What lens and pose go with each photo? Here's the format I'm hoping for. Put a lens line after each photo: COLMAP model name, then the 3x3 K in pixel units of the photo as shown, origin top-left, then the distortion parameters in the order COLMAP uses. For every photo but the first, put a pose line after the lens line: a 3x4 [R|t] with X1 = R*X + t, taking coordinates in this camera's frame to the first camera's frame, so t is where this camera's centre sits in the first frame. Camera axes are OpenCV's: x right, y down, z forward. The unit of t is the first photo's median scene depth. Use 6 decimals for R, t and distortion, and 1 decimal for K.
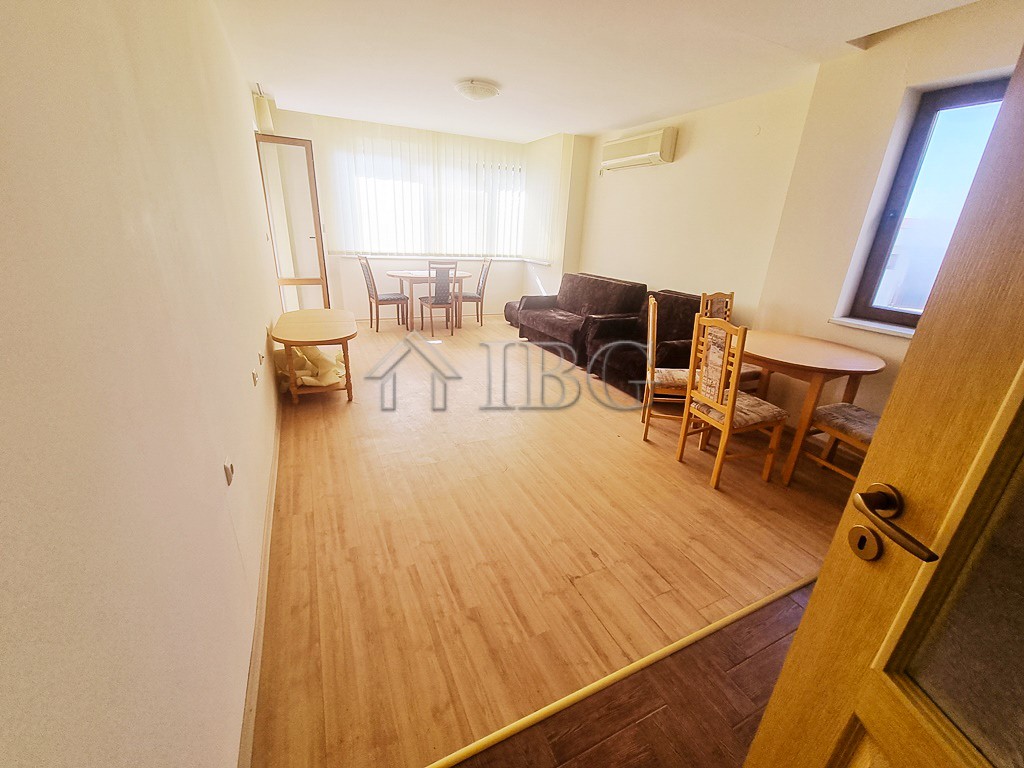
lens RADIAL K [[414.9, 0, 512.3], [0, 414.9, 383.9], [0, 0, 1]] dist [0.005226, -0.003642]
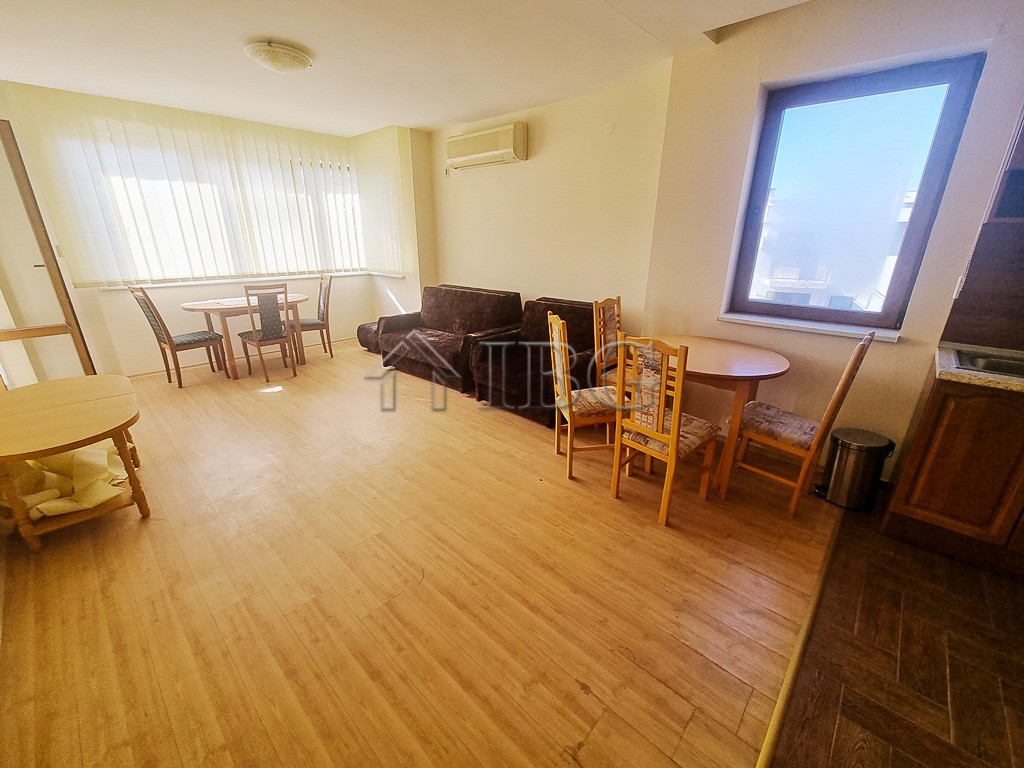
lens RADIAL K [[414.9, 0, 514.0], [0, 414.9, 385.3], [0, 0, 1]] dist [0.005226, -0.003642]
pose [[0.928623, -0.163525, 0.333044, -0.042016], [0.164614, 0.986037, 0.025155, -0.087731], [-0.332507, 0.031464, 0.942576, 0.200494]]
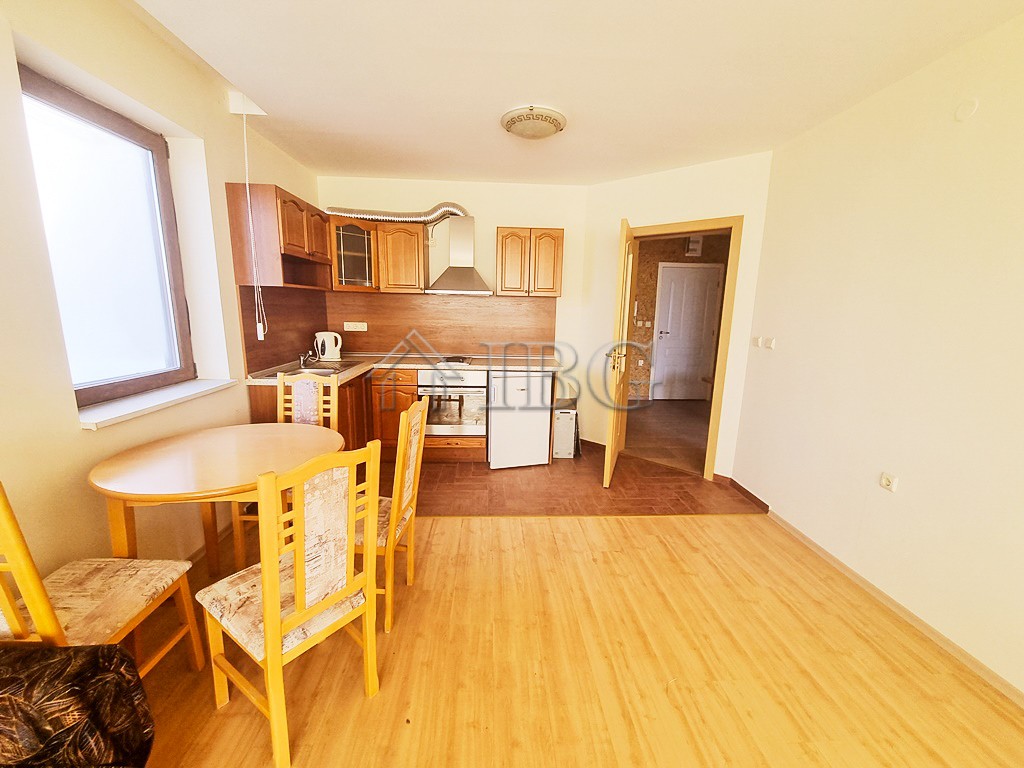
lens RADIAL K [[414.9, 0, 513.5], [0, 414.9, 384.5], [0, 0, 1]] dist [0.005226, -0.003642]
pose [[-0.922106, -0.138070, 0.361465, 0.028228], [0.072121, 0.856472, 0.511130, -0.398171], [-0.380157, 0.497385, -0.779801, 1.050166]]
